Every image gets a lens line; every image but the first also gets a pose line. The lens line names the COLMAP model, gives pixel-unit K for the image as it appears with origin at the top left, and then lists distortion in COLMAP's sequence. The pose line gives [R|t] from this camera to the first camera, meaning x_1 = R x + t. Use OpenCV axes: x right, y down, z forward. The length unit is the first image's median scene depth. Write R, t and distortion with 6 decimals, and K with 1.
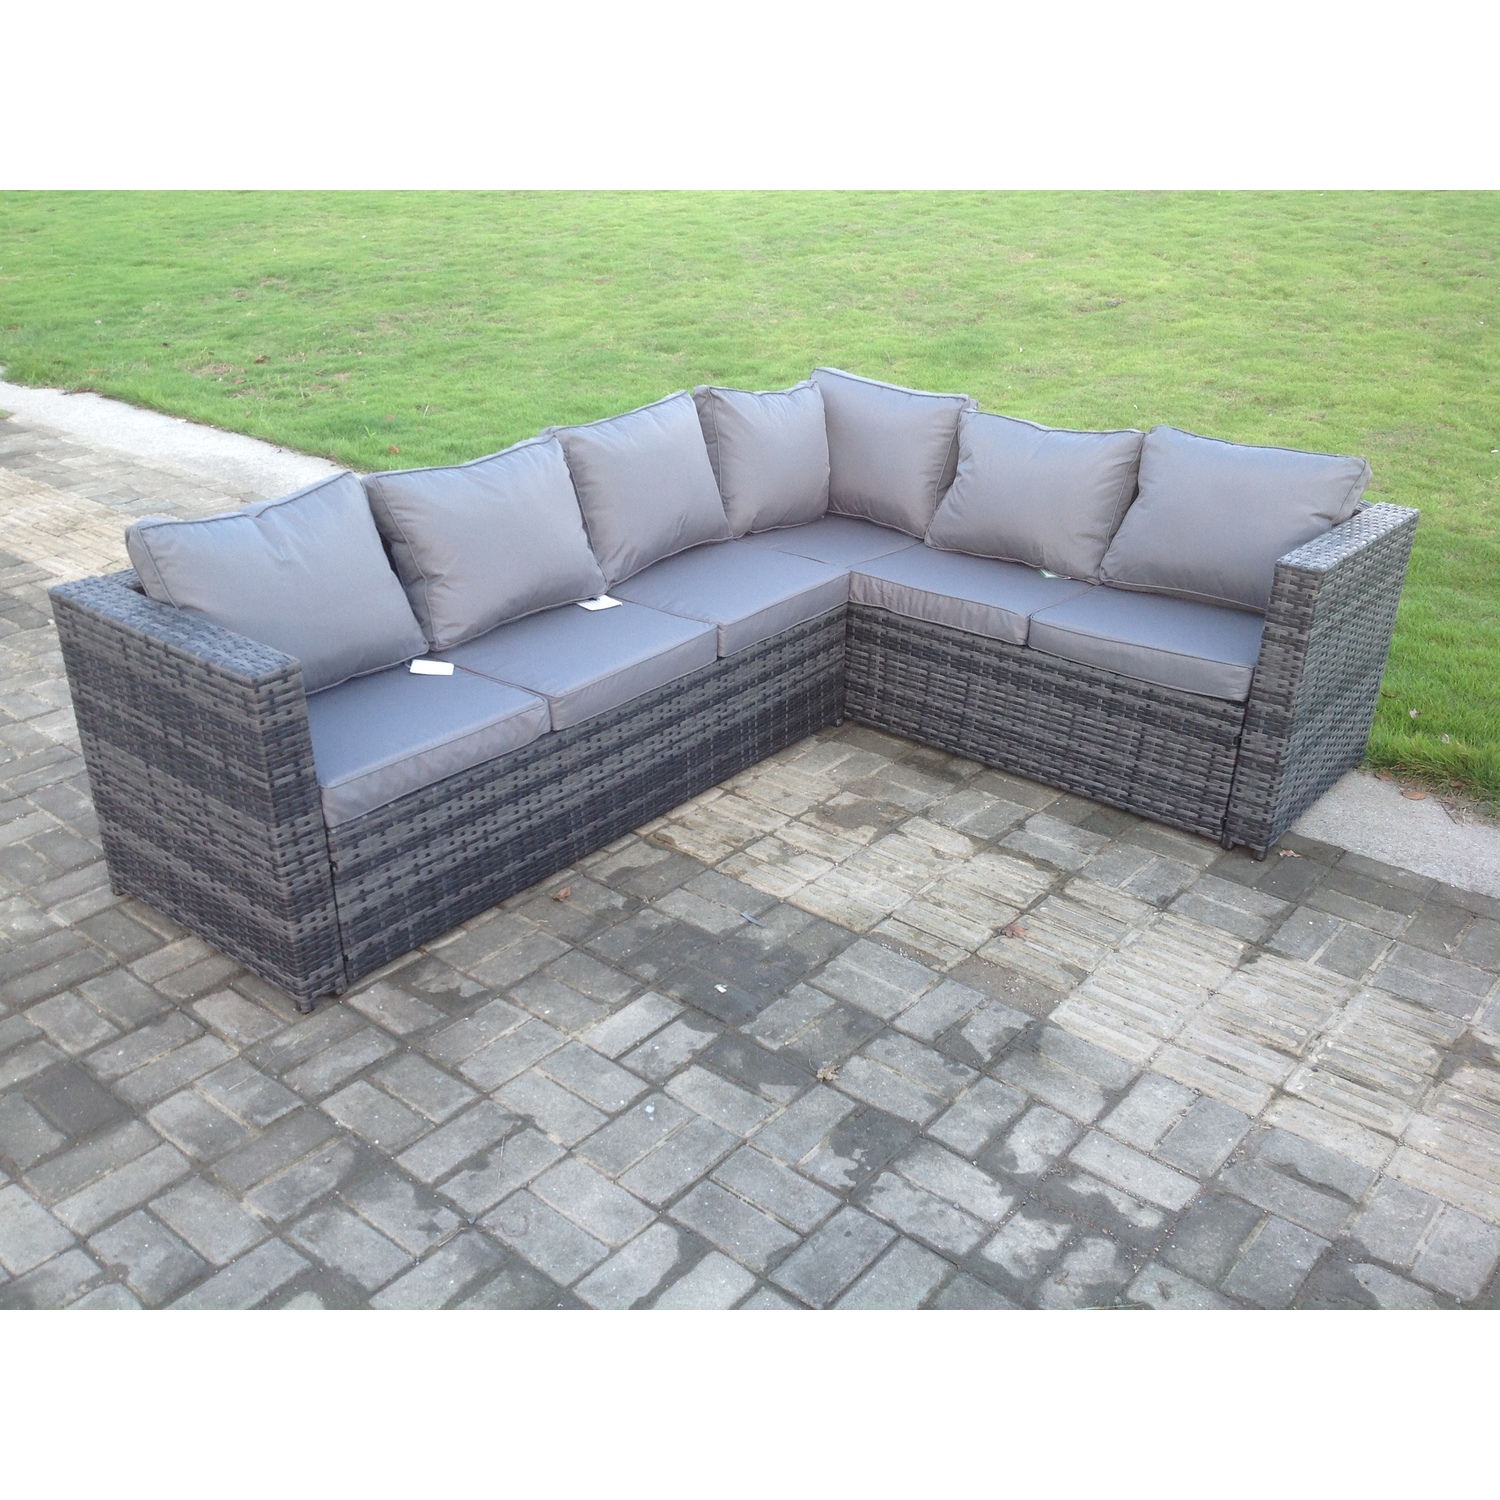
lens RADIAL K [[1453.2, 0, 750.0], [0, 1453.2, 750.0], [0, 0, 1]] dist [0.166841, -0.464007]
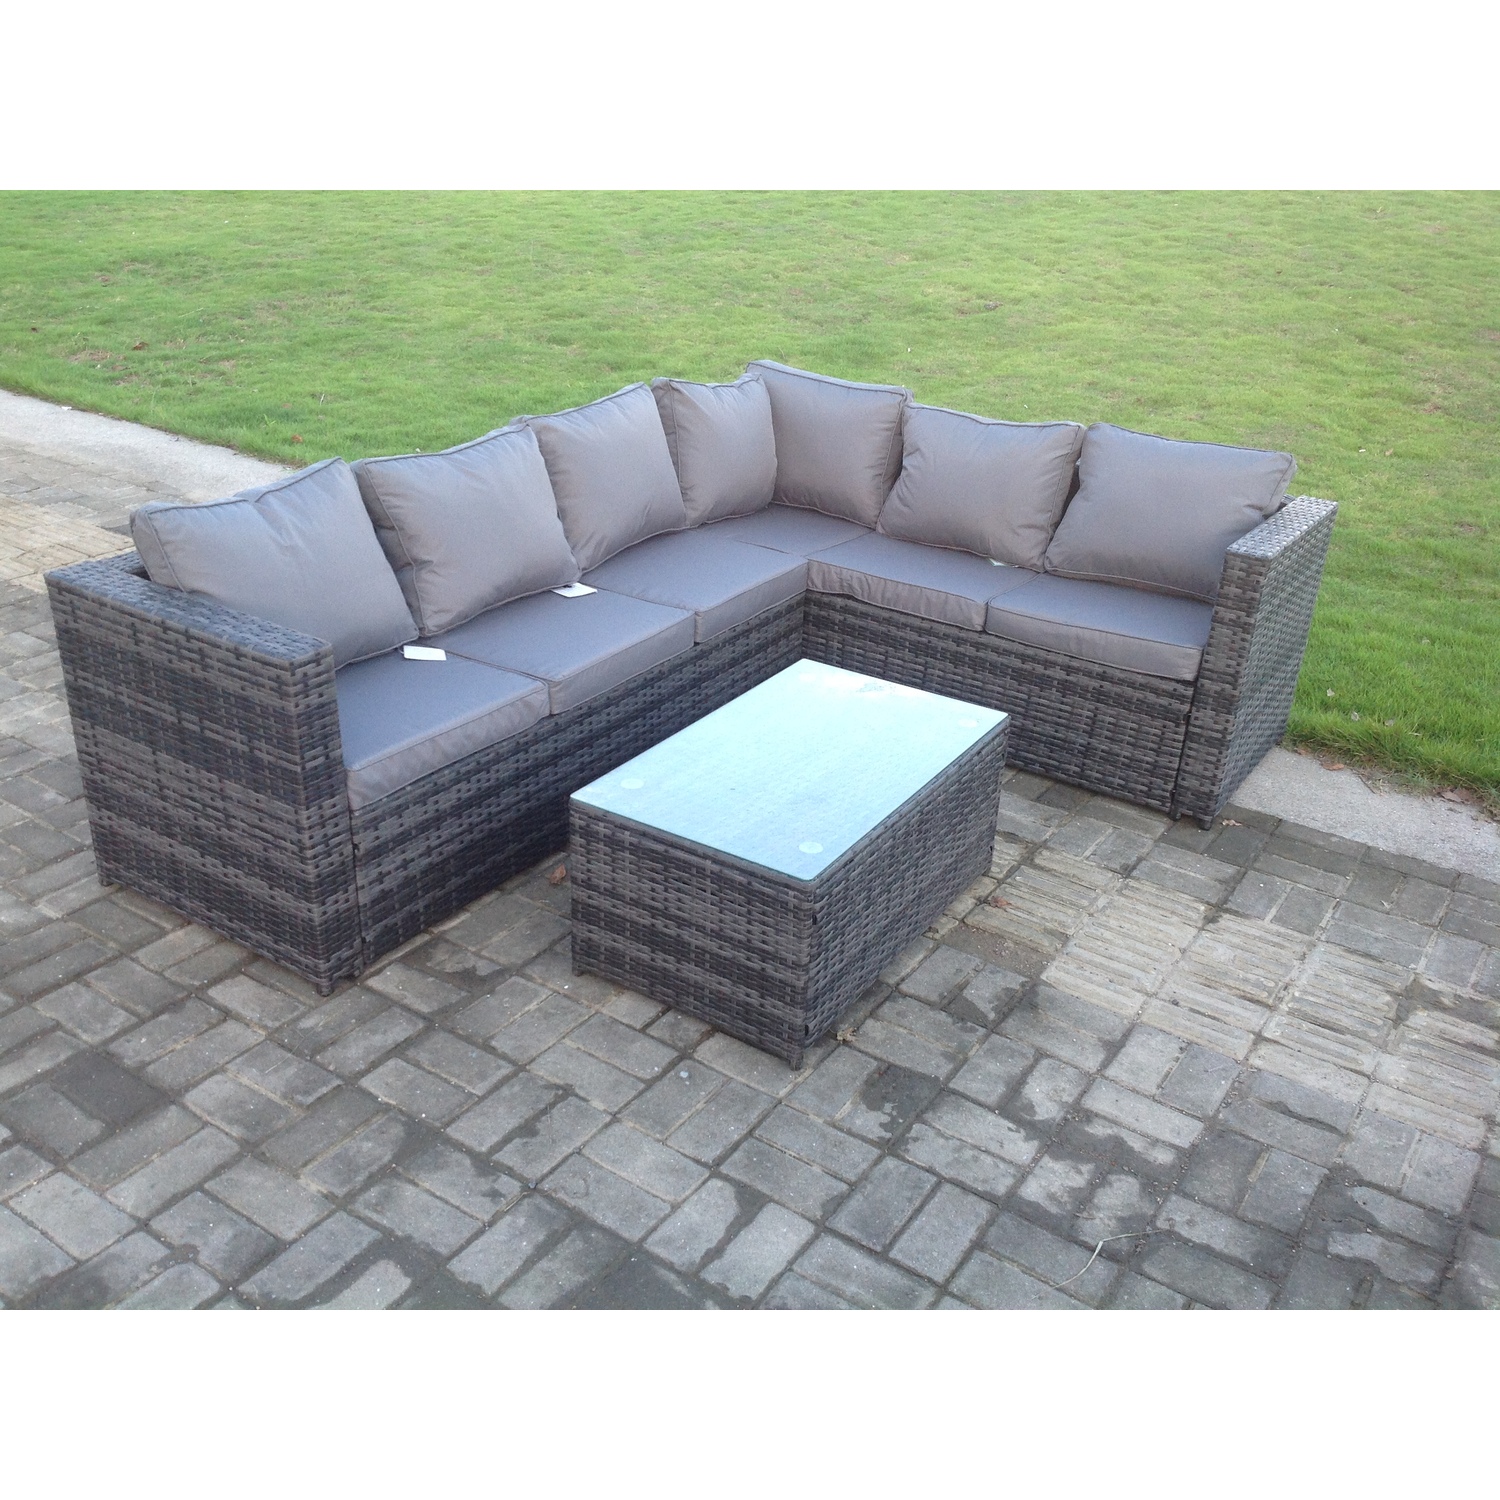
lens RADIAL K [[1453.2, 0, 750.0], [0, 1453.2, 750.0], [0, 0, 1]] dist [0.166841, -0.464007]
pose [[0.993641, -0.013140, 0.111823, -0.118111], [0.012872, 0.999912, 0.003122, 0.010898], [-0.111855, -0.001663, 0.993723, -0.030891]]
